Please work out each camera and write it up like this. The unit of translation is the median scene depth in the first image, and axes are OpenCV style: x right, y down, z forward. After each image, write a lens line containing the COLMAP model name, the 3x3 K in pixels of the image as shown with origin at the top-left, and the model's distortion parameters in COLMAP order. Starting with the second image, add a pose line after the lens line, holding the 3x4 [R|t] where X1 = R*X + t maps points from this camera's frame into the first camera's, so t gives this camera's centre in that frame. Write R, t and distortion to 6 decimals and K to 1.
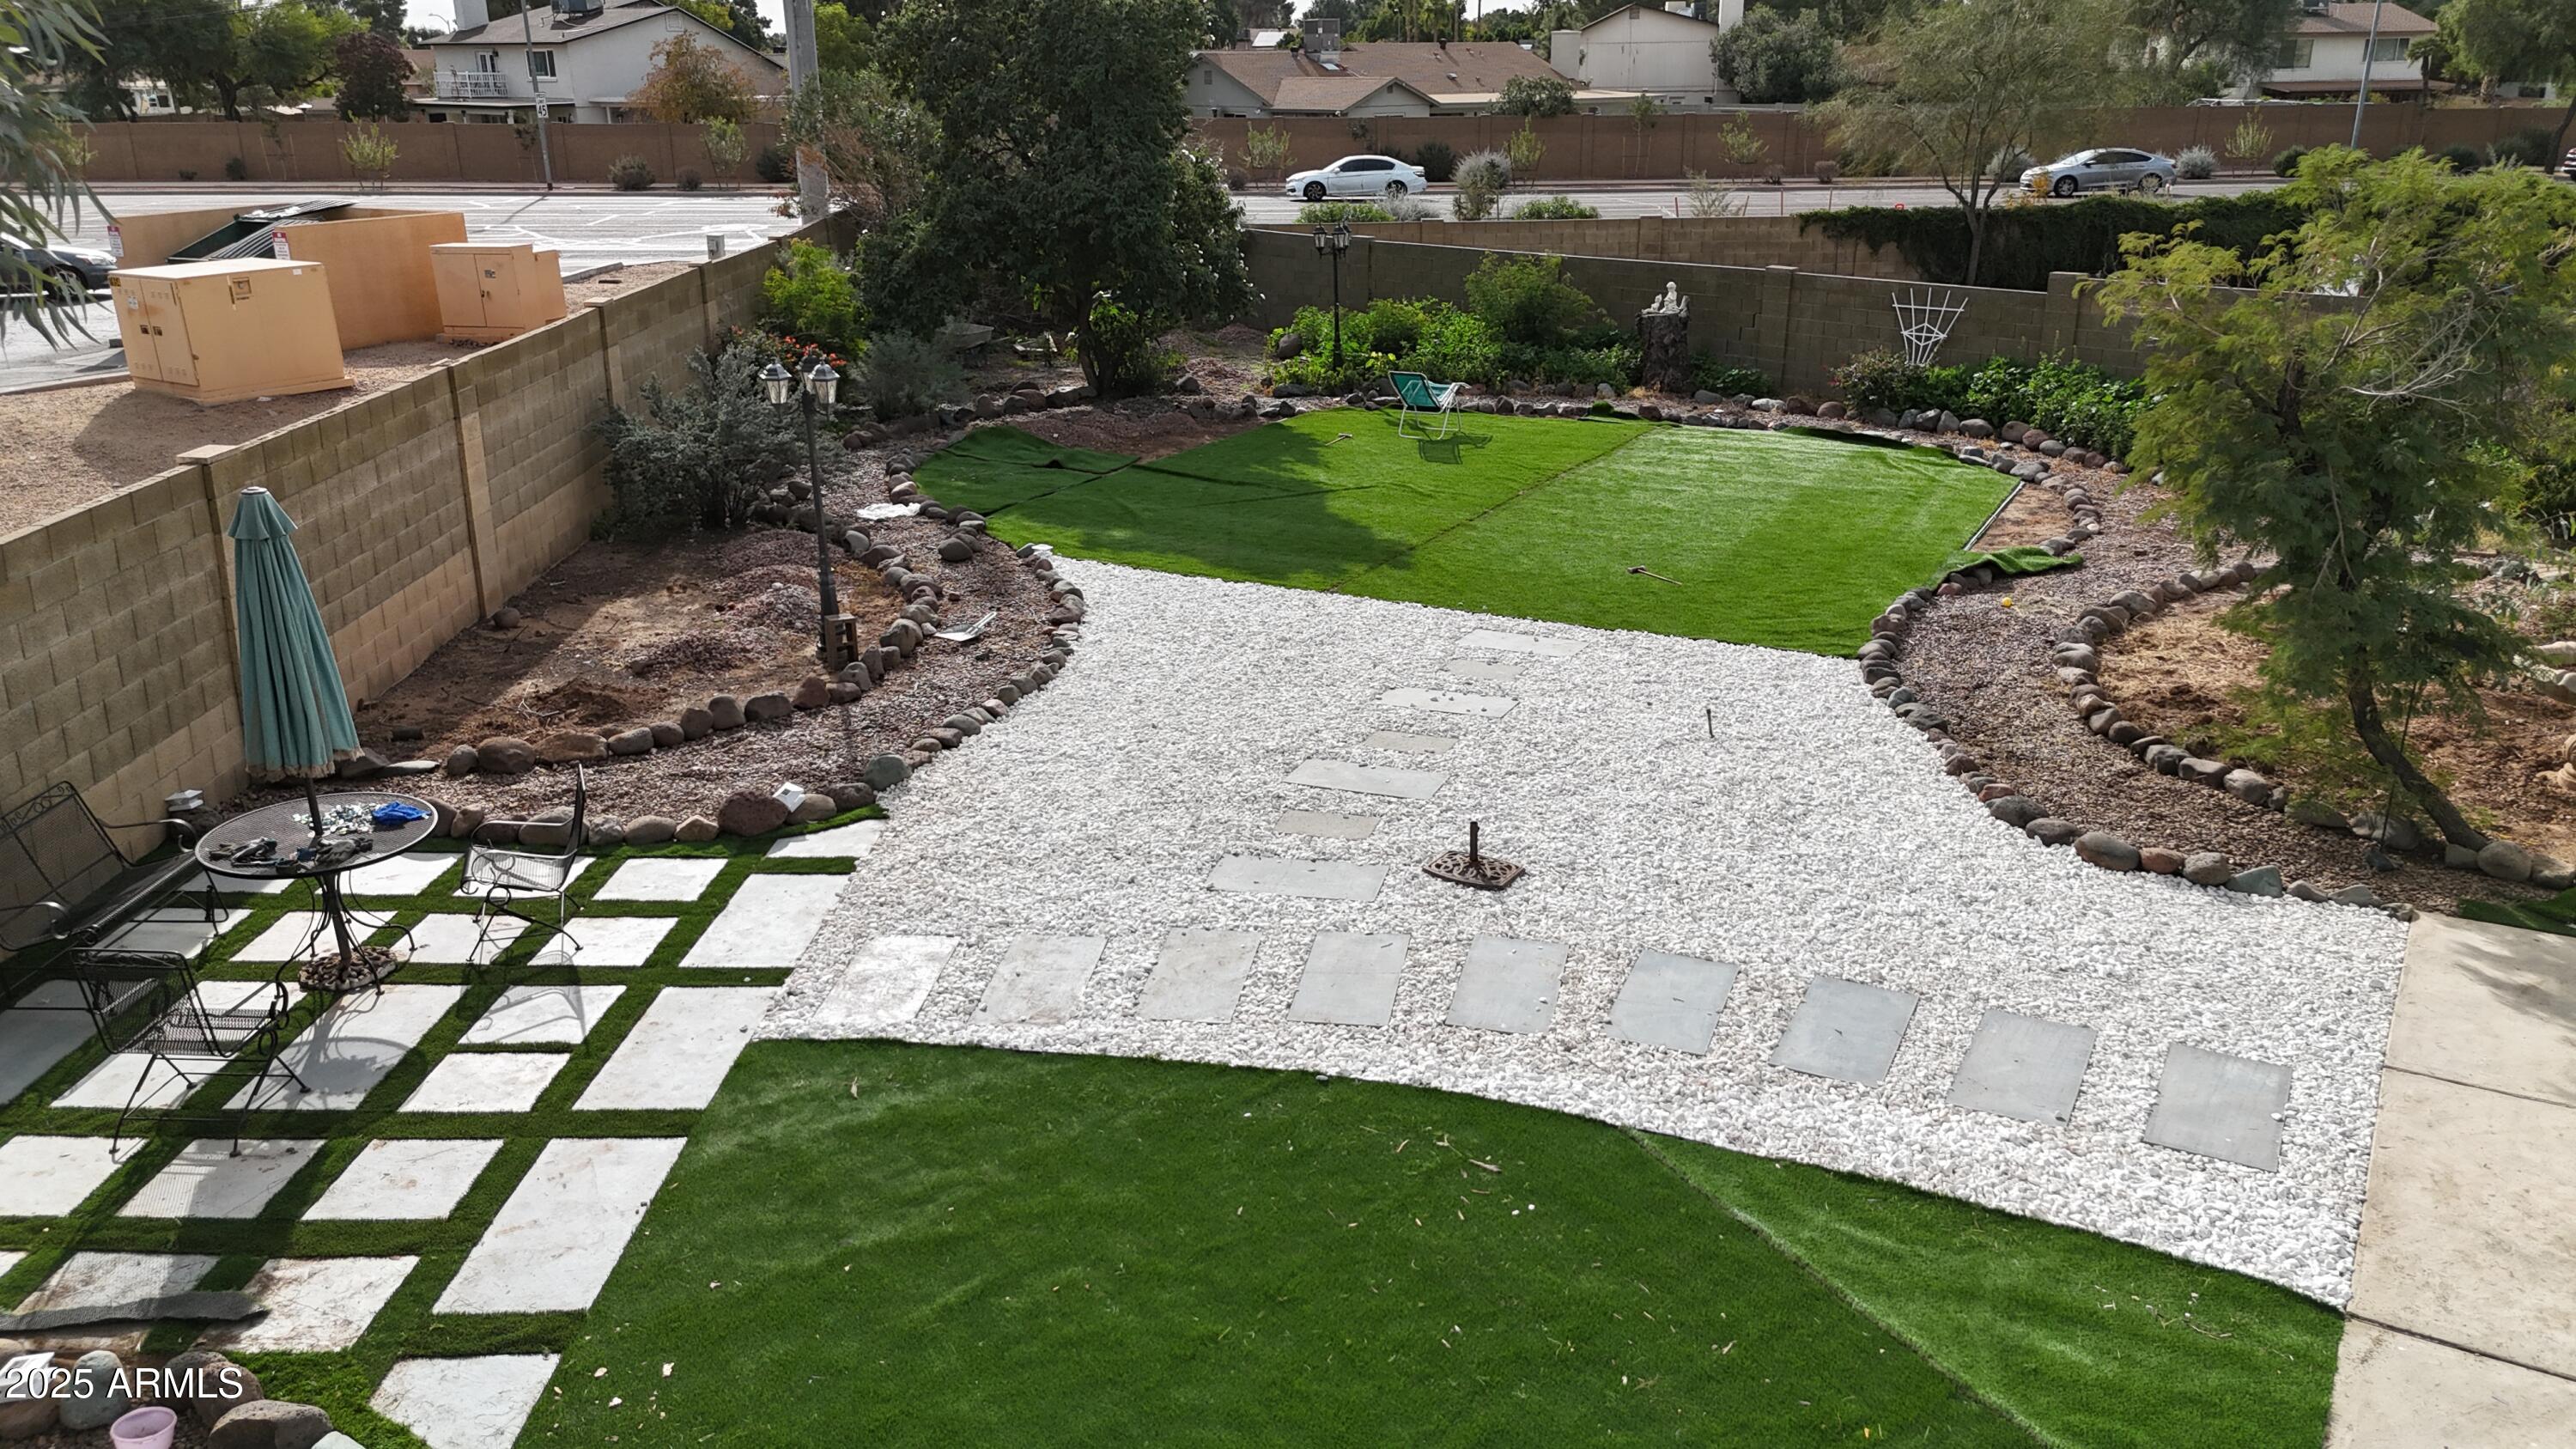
lens RADIAL K [[1890.2, 0, 1293.2], [0, 1890.2, 719.0], [0, 0, 1]] dist [0.054410, -0.035508]
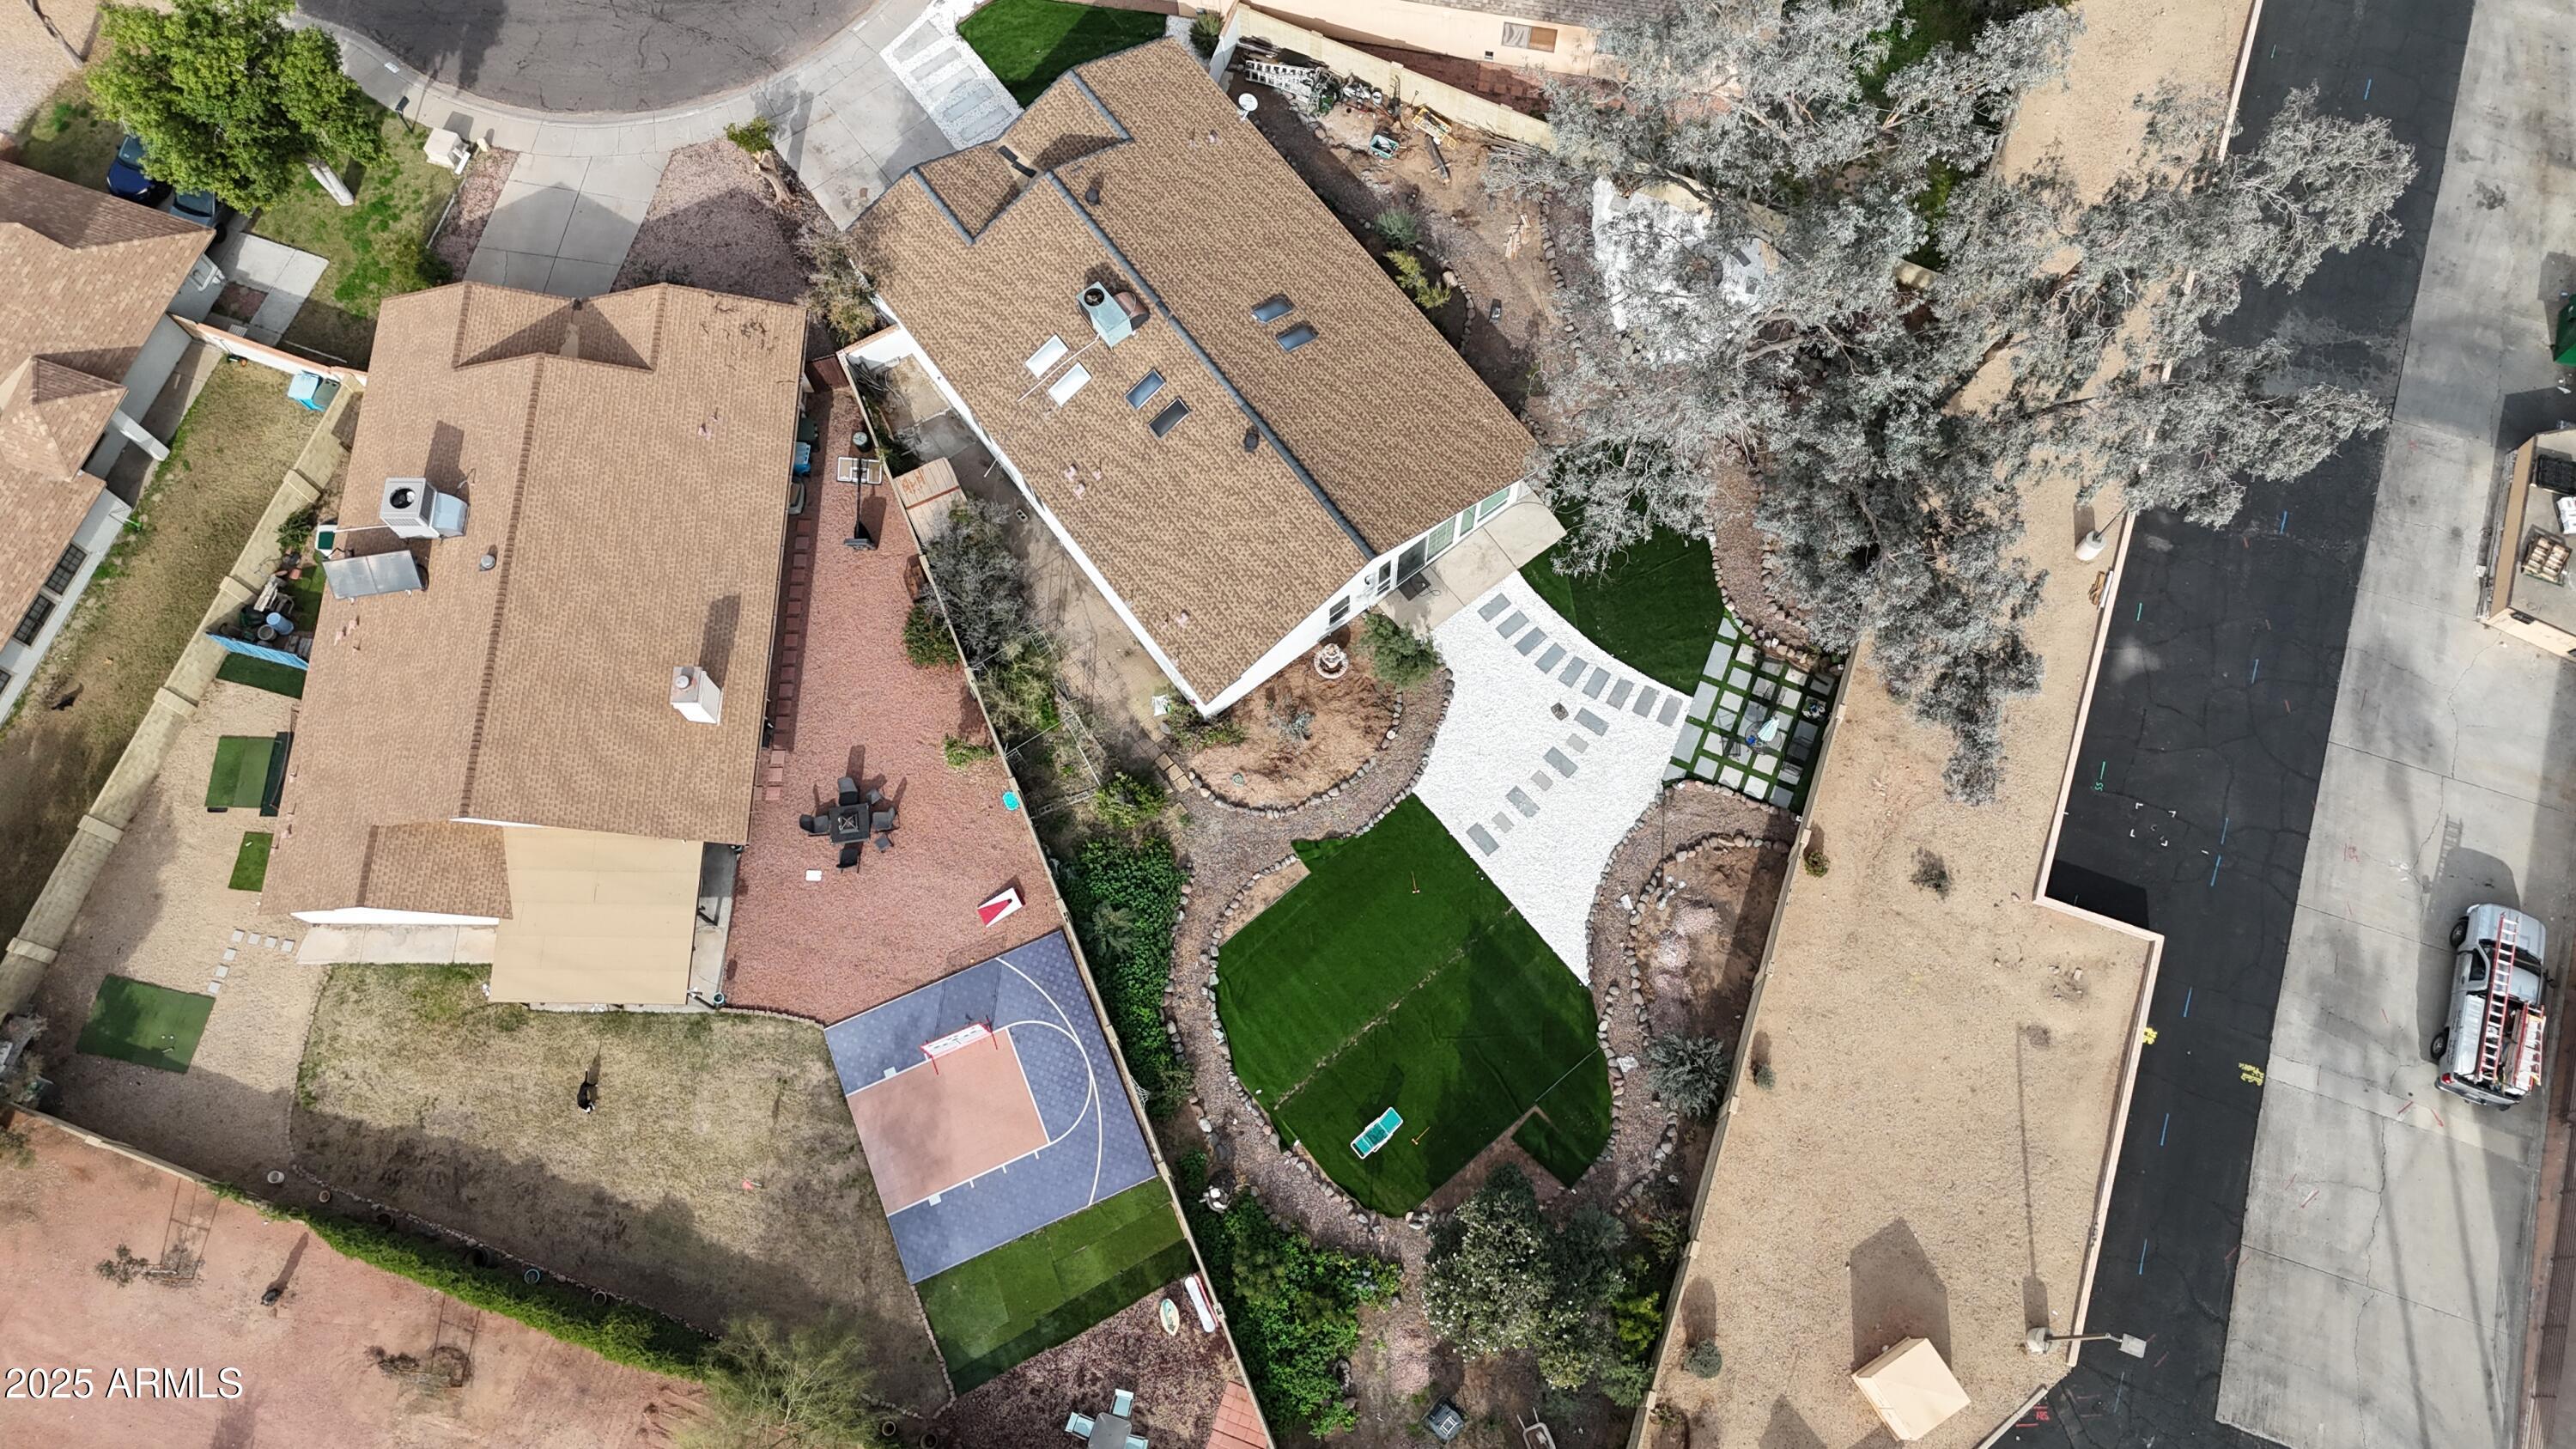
lens RADIAL K [[1890.2, 0, 1289.3], [0, 1890.2, 719.7], [0, 0, 1]] dist [0.054410, -0.035508]
pose [[-0.926999, -0.350839, 0.132607, 0.111437], [0.135242, 0.017102, 0.990665, -6.675508], [-0.349832, 0.936280, 0.031594, 1.407588]]
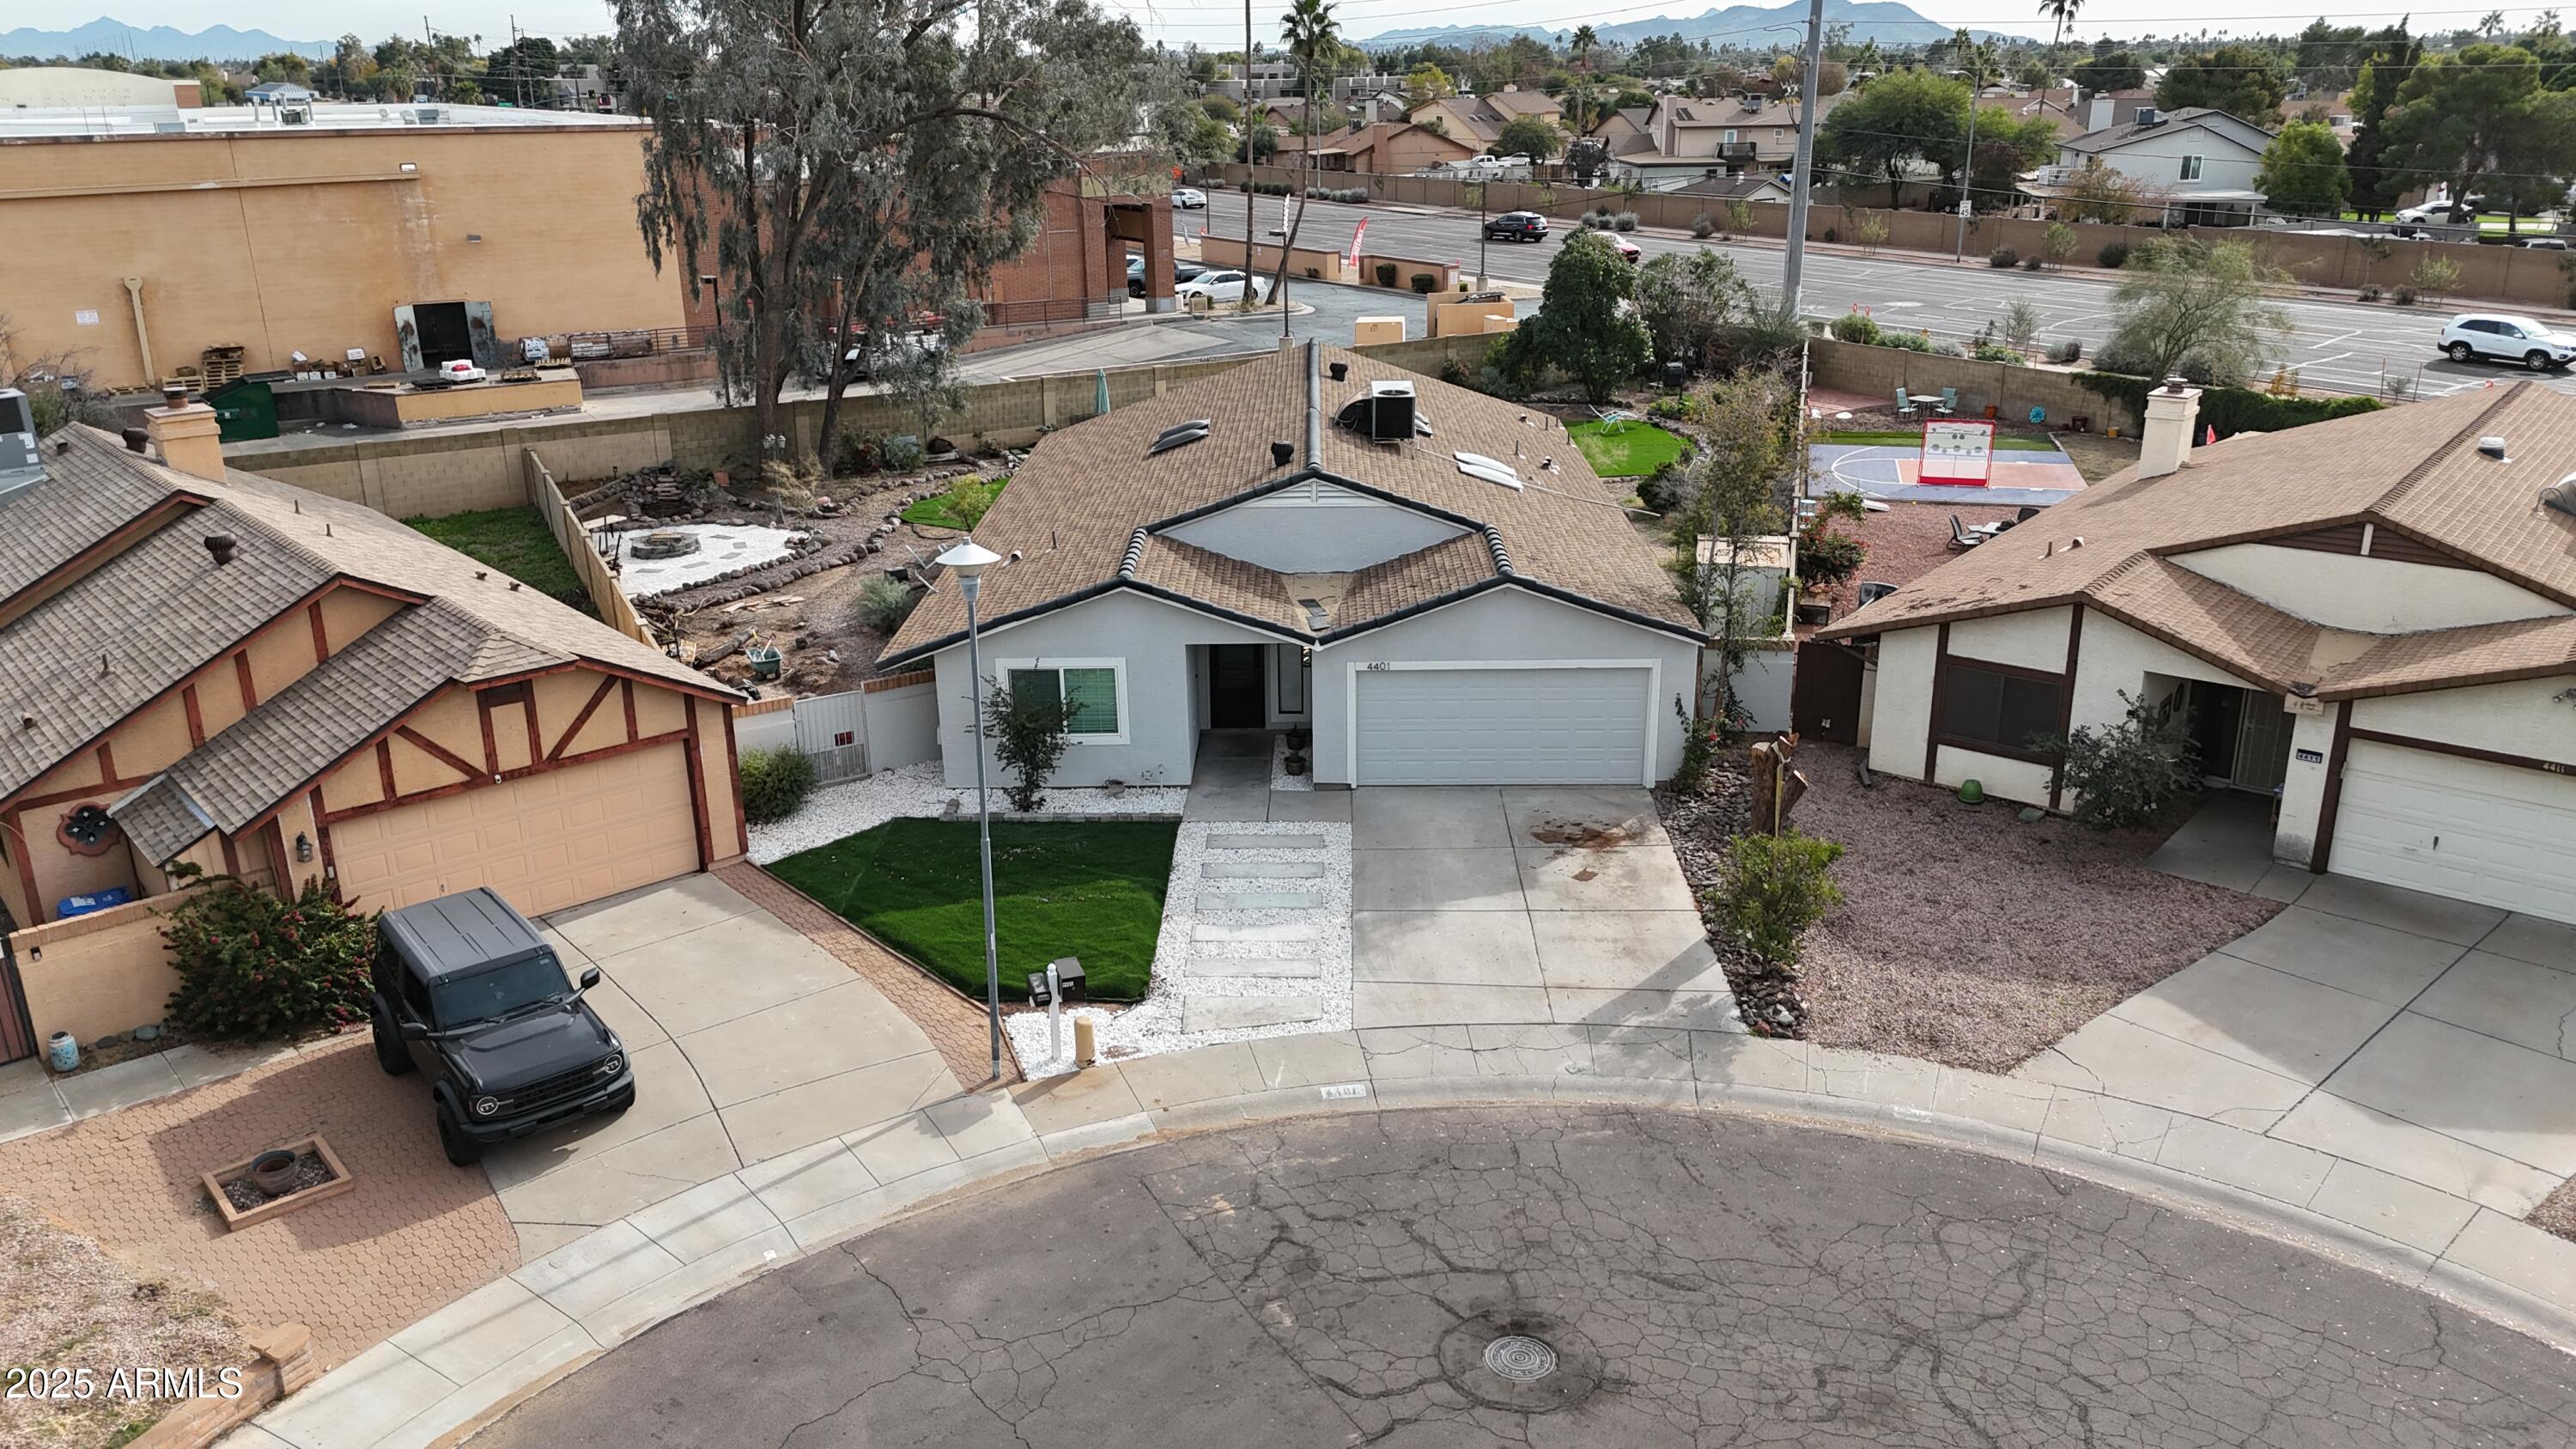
lens RADIAL K [[1890.2, 0, 1279.3], [0, 1890.2, 703.6], [0, 0, 1]] dist [0.054410, -0.035508]
pose [[0.510060, 0.277222, -0.814240, 5.718955], [-0.271013, 0.950218, 0.153749, -0.189384], [0.816328, 0.142248, 0.559799, -2.033485]]
